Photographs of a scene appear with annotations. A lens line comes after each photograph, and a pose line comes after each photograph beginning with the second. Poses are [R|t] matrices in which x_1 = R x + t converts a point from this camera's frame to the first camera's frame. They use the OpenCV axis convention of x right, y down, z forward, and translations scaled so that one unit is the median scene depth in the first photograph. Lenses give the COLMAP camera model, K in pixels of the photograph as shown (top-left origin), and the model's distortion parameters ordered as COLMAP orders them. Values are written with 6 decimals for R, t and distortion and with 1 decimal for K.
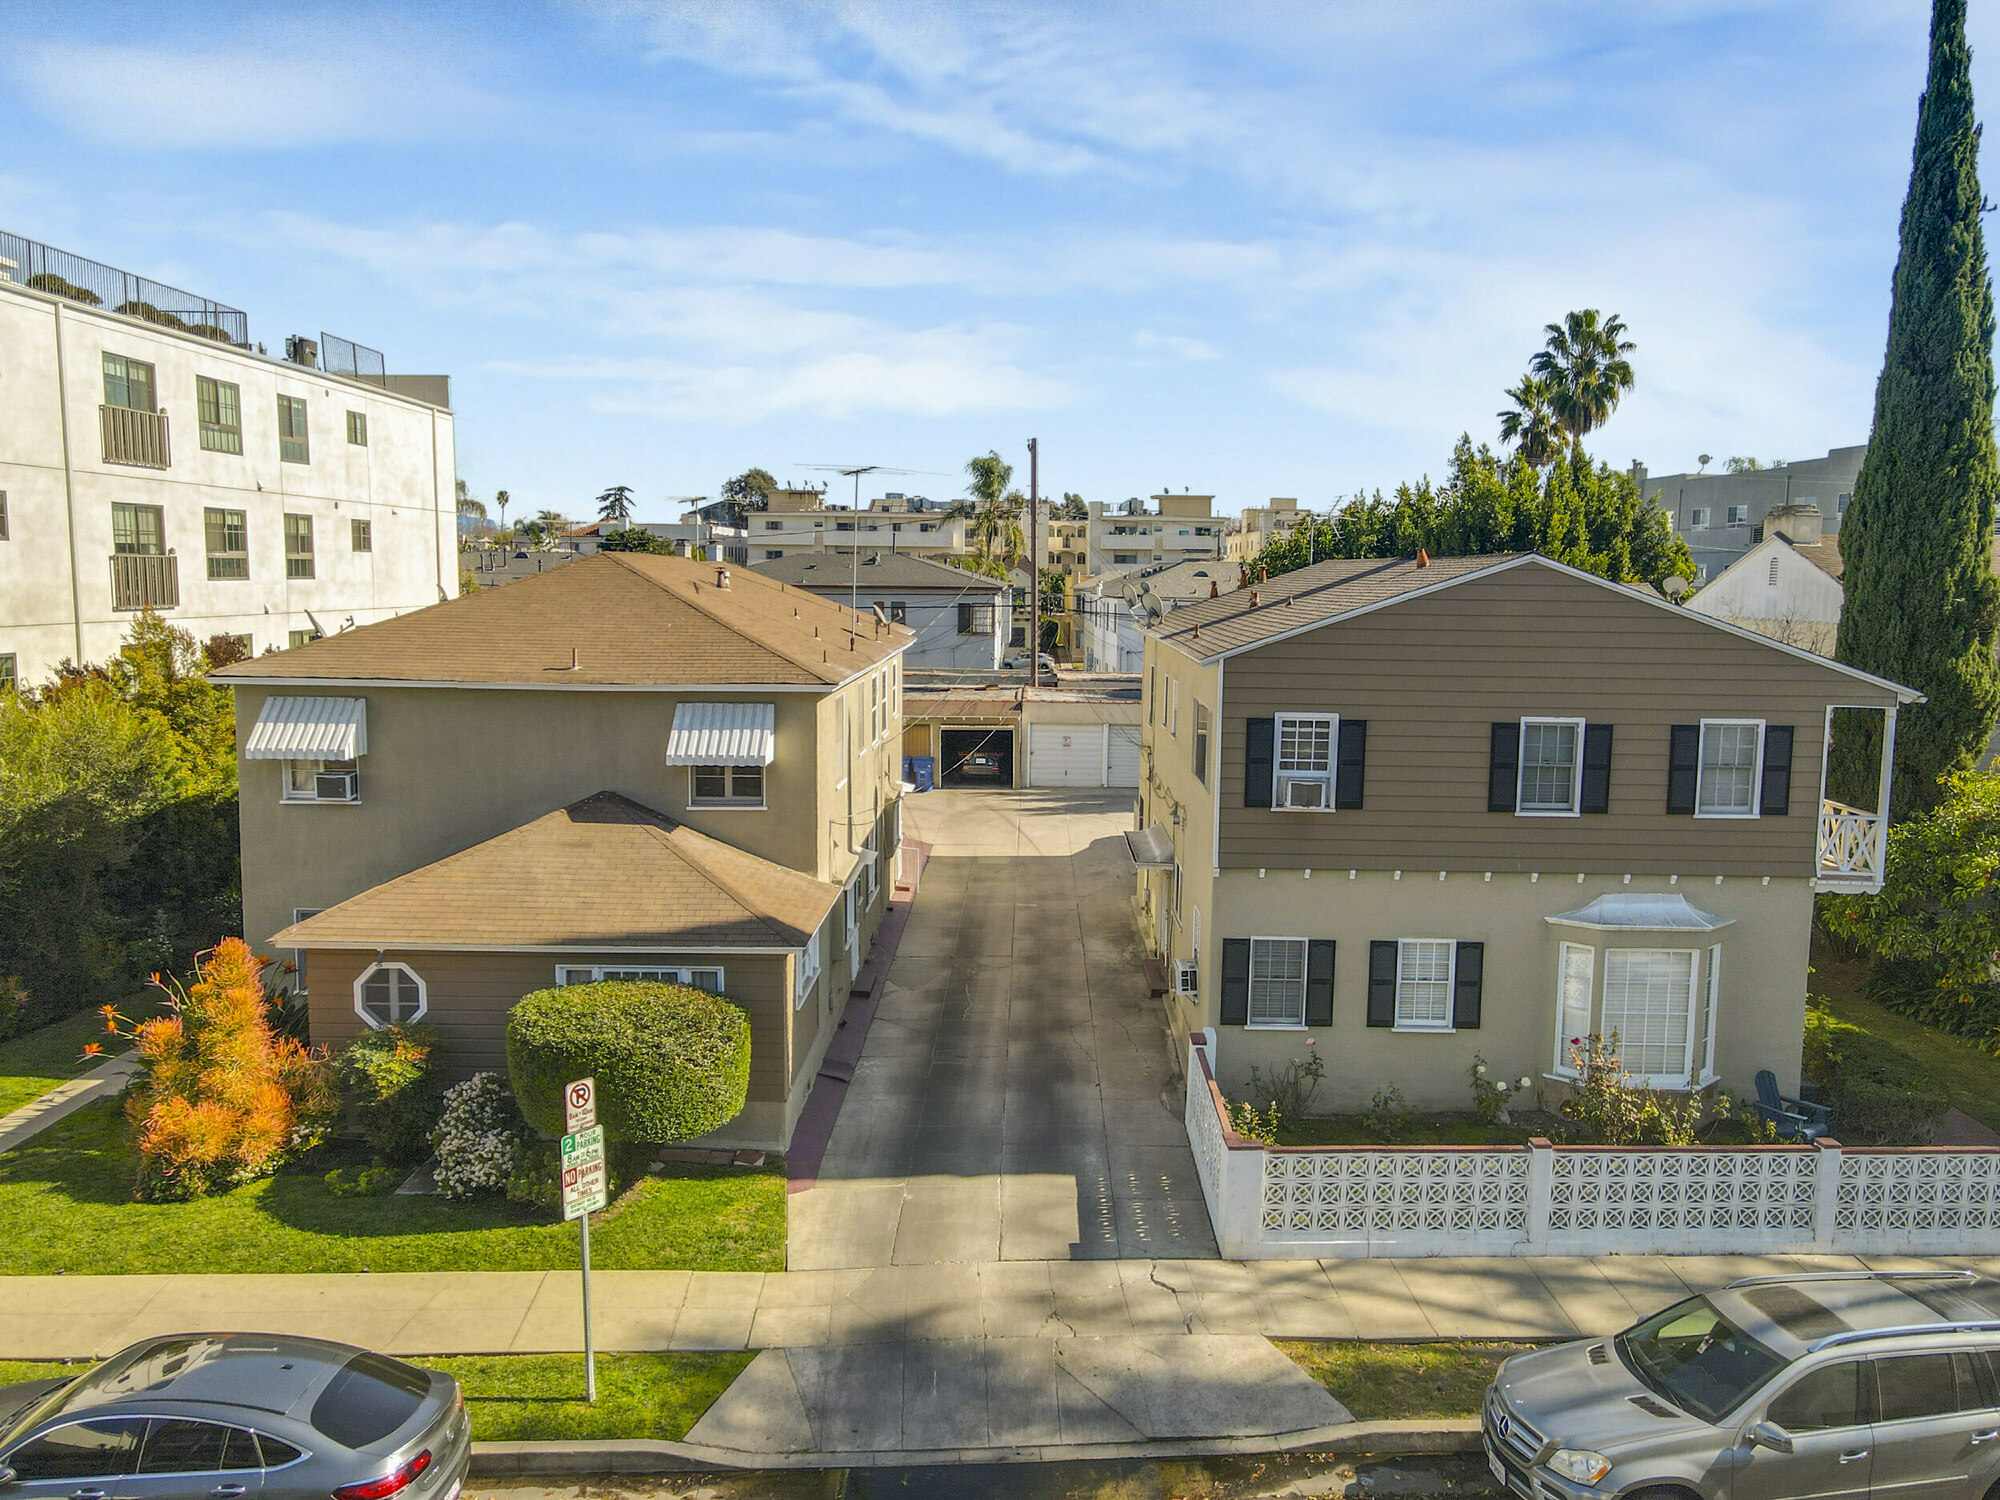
lens RADIAL K [[1461.6, 0, 1025.8], [0, 1461.6, 749.8], [0, 0, 1]] dist [0.012973, -0.000594]
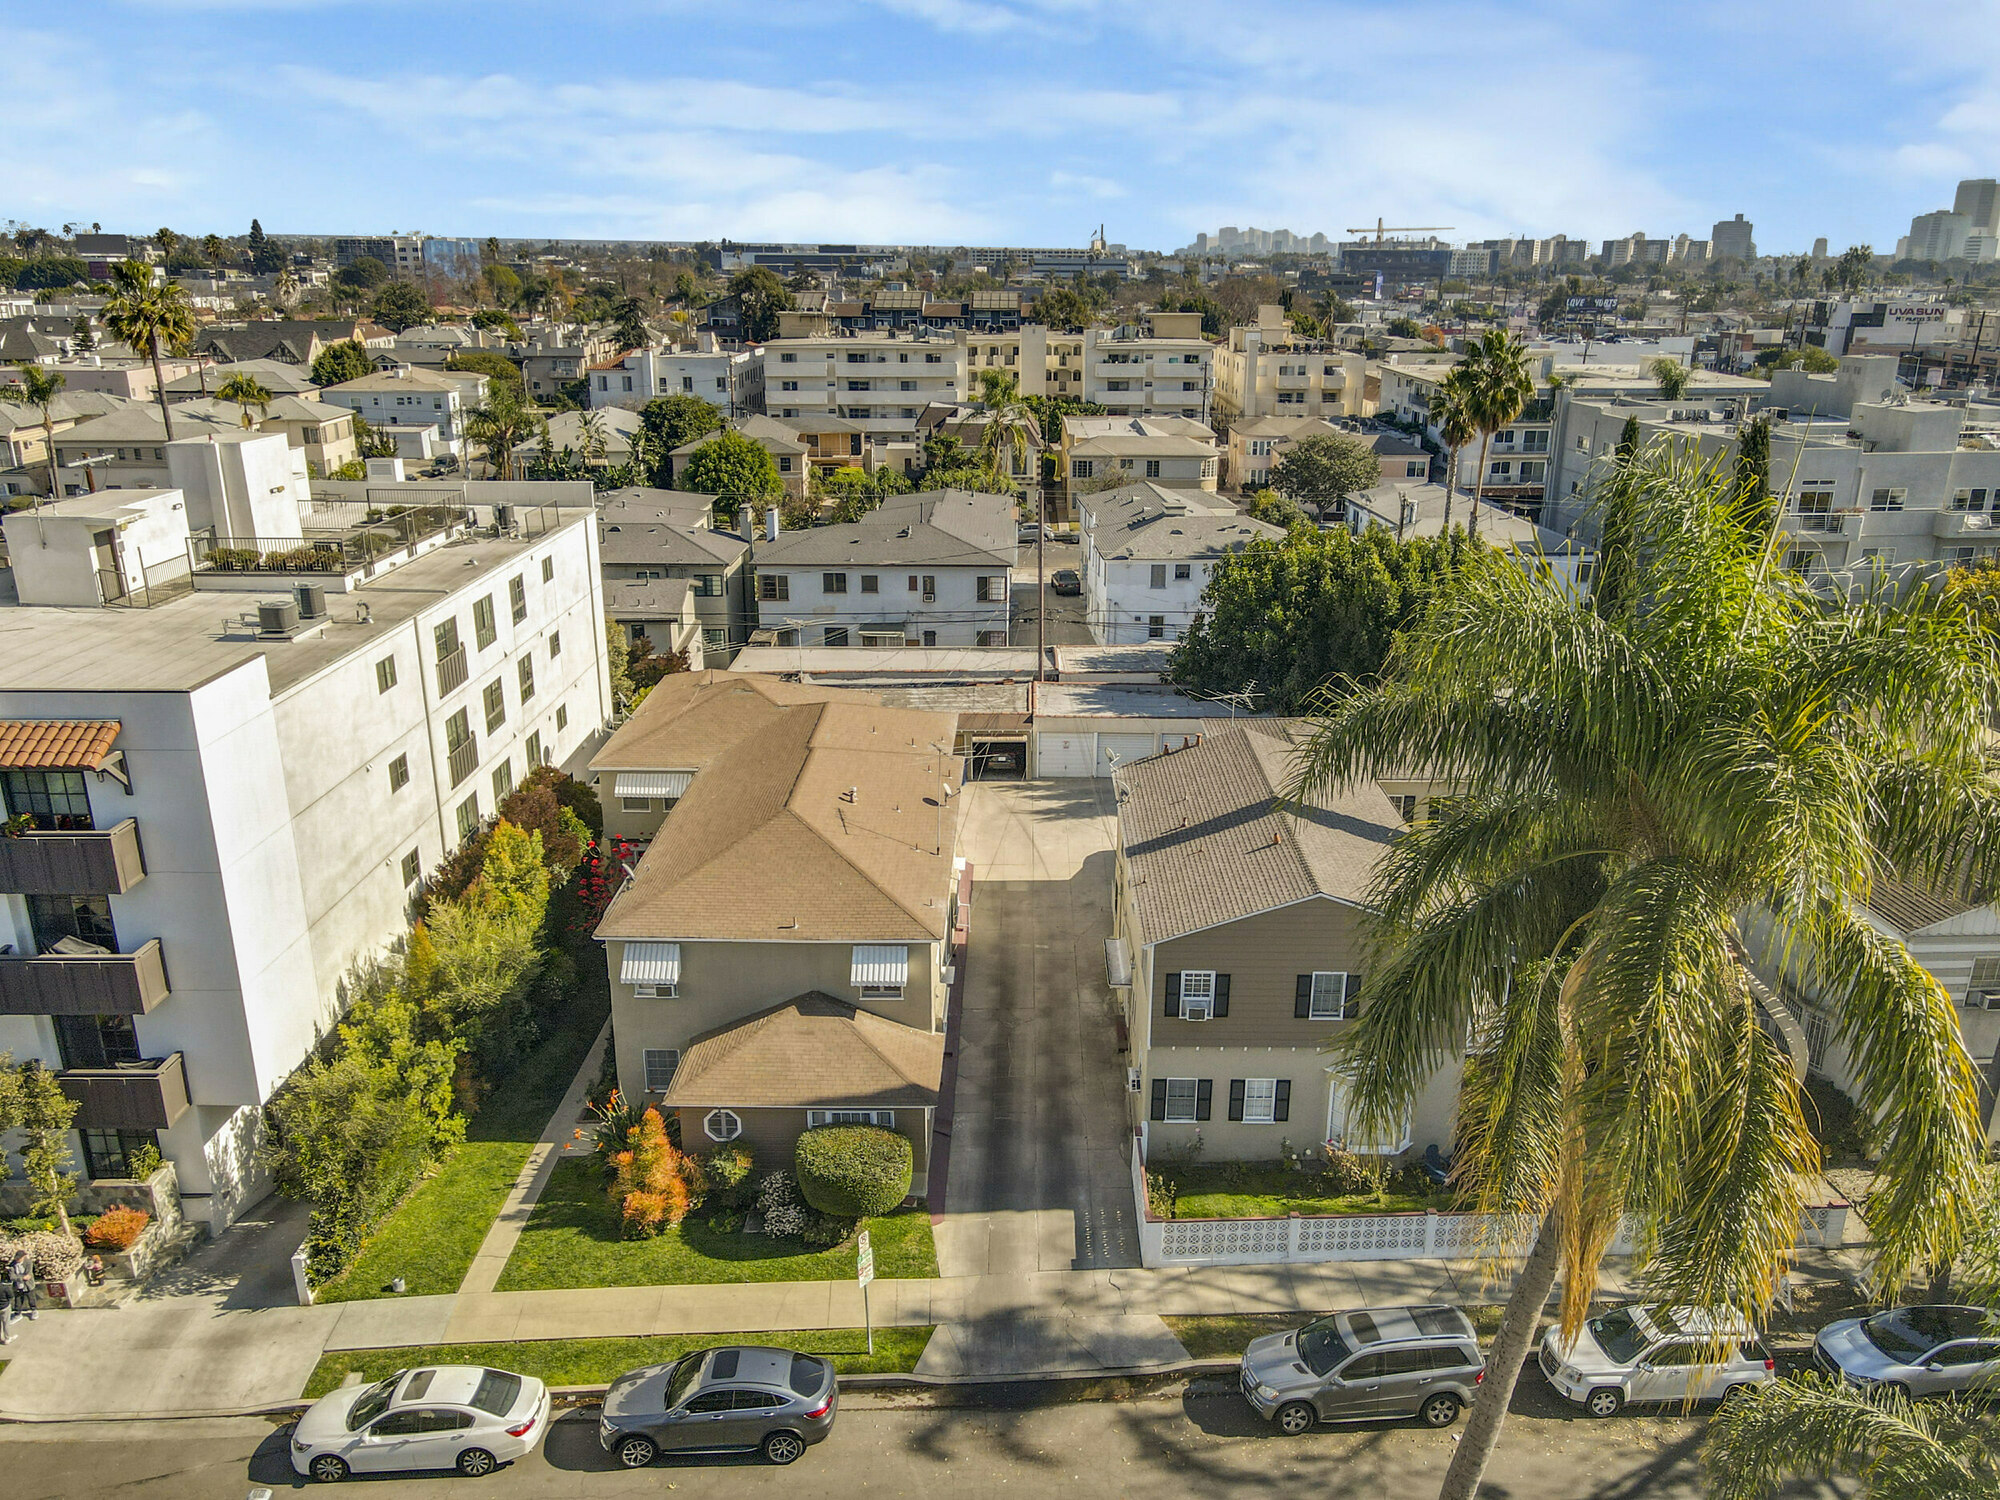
lens RADIAL K [[1459.8, 0, 1034.6], [0, 1459.8, 748.8], [0, 0, 1]] dist [-0.002191, 0.006314]
pose [[0.999946, -0.004342, 0.009487, -0.038693], [0.002331, 0.979295, 0.202423, -0.781077], [-0.010170, -0.202390, 0.979252, -0.879173]]
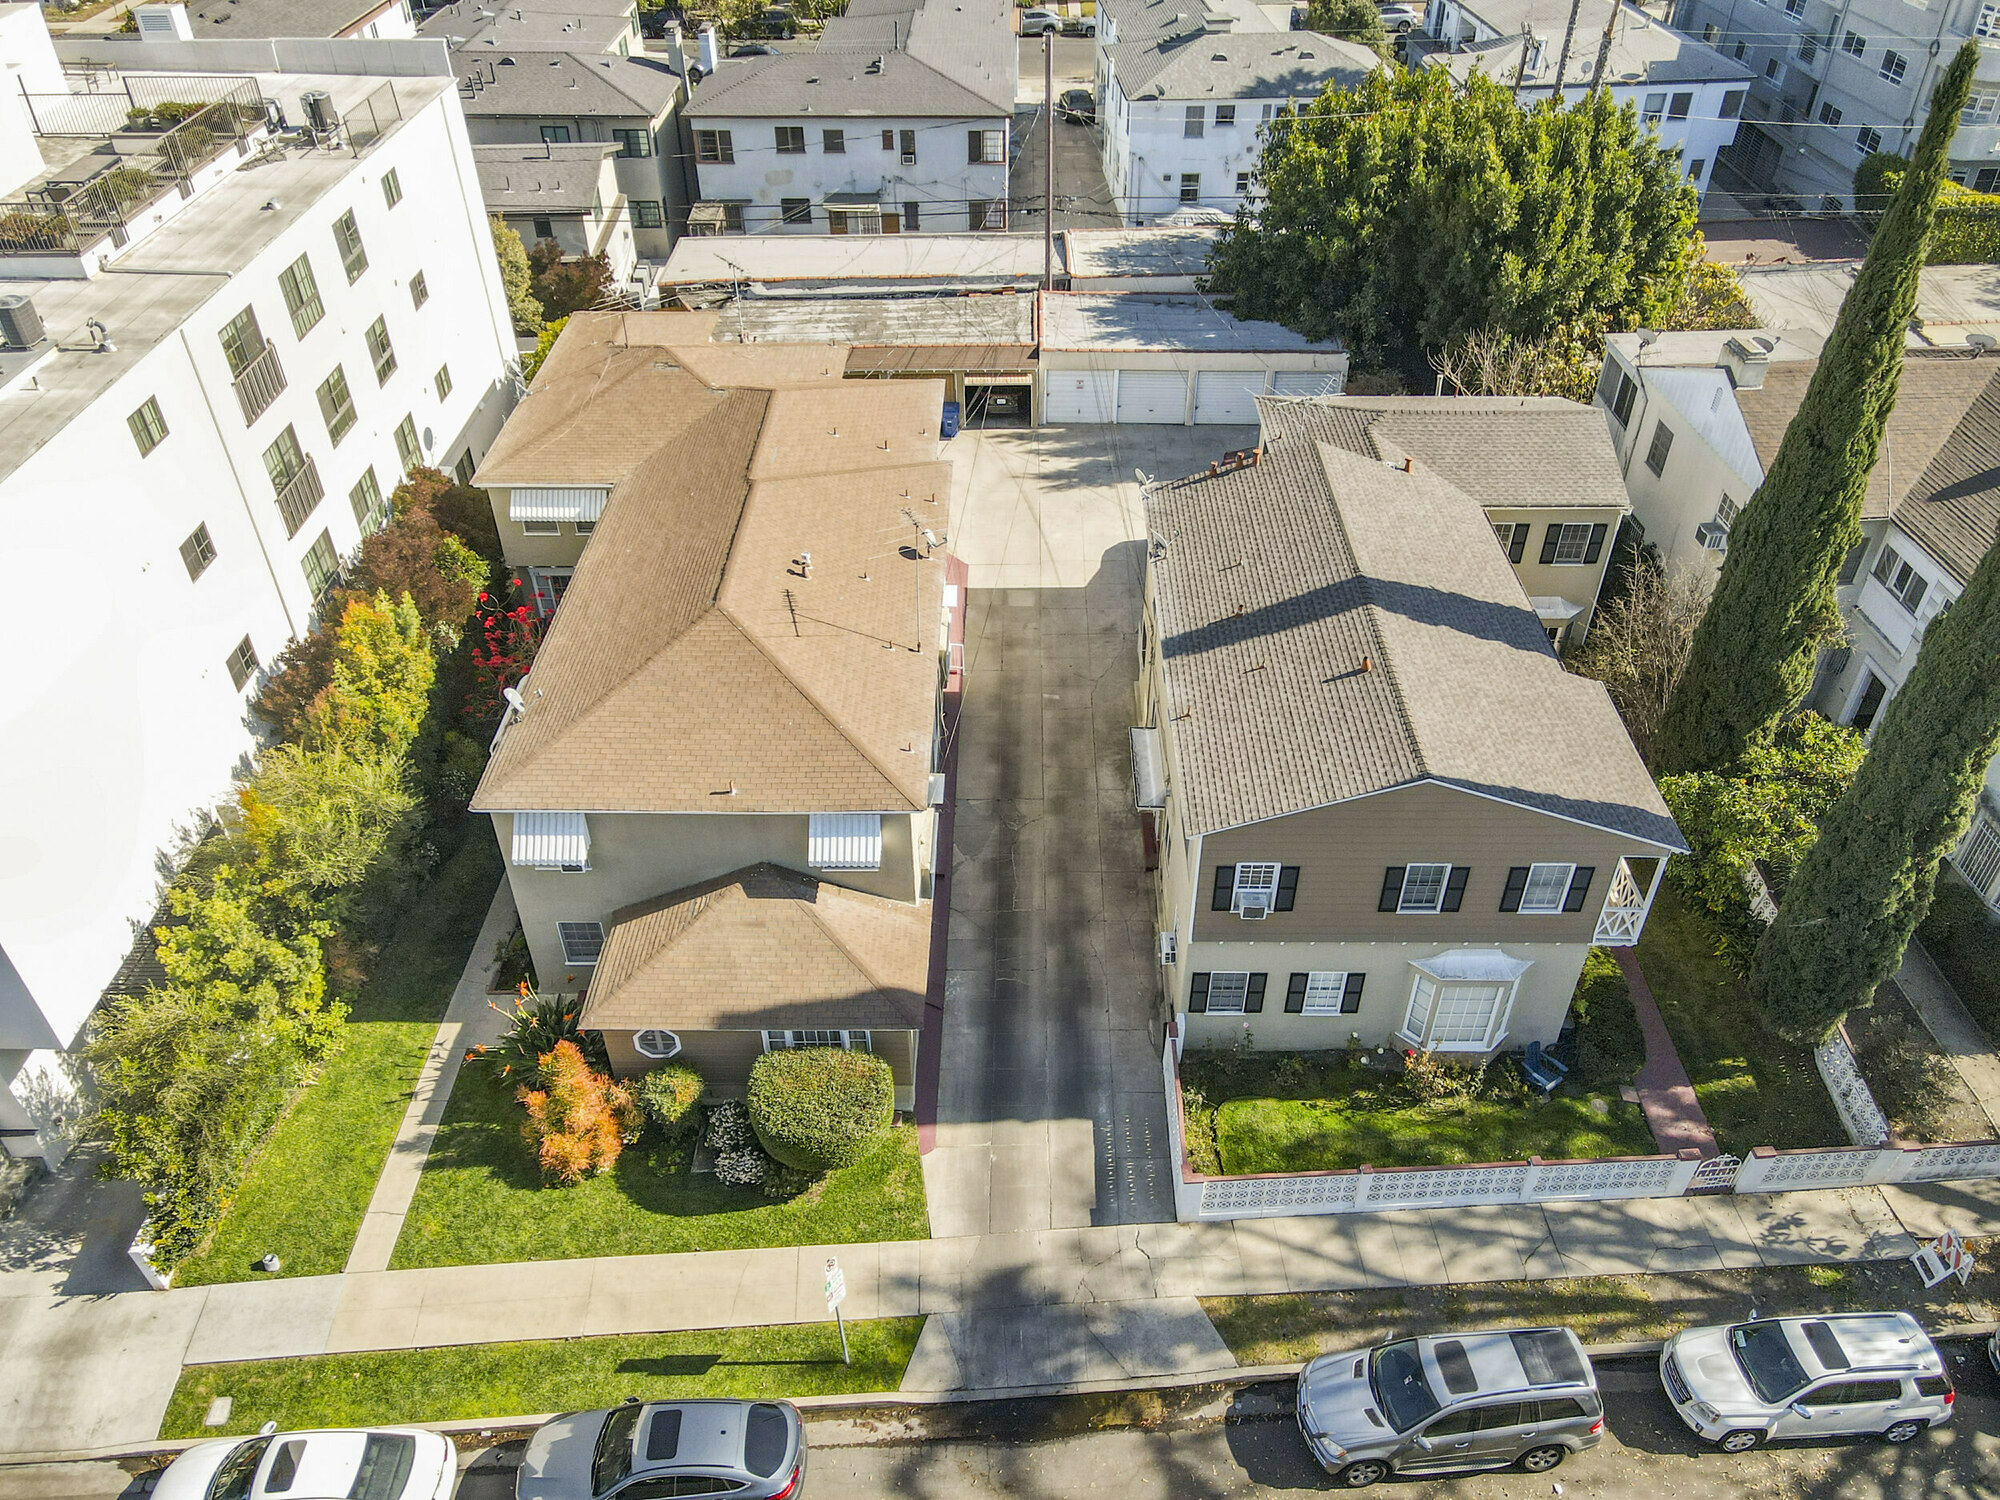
lens RADIAL K [[1446.6, 0, 1030.9], [0, 1446.6, 745.0], [0, 0, 1]] dist [0.009461, -0.006355]
pose [[0.999950, -0.009910, 0.001416, -0.036664], [0.007644, 0.847207, 0.531208, -1.006981], [-0.006464, -0.531171, 0.847240, -0.158154]]
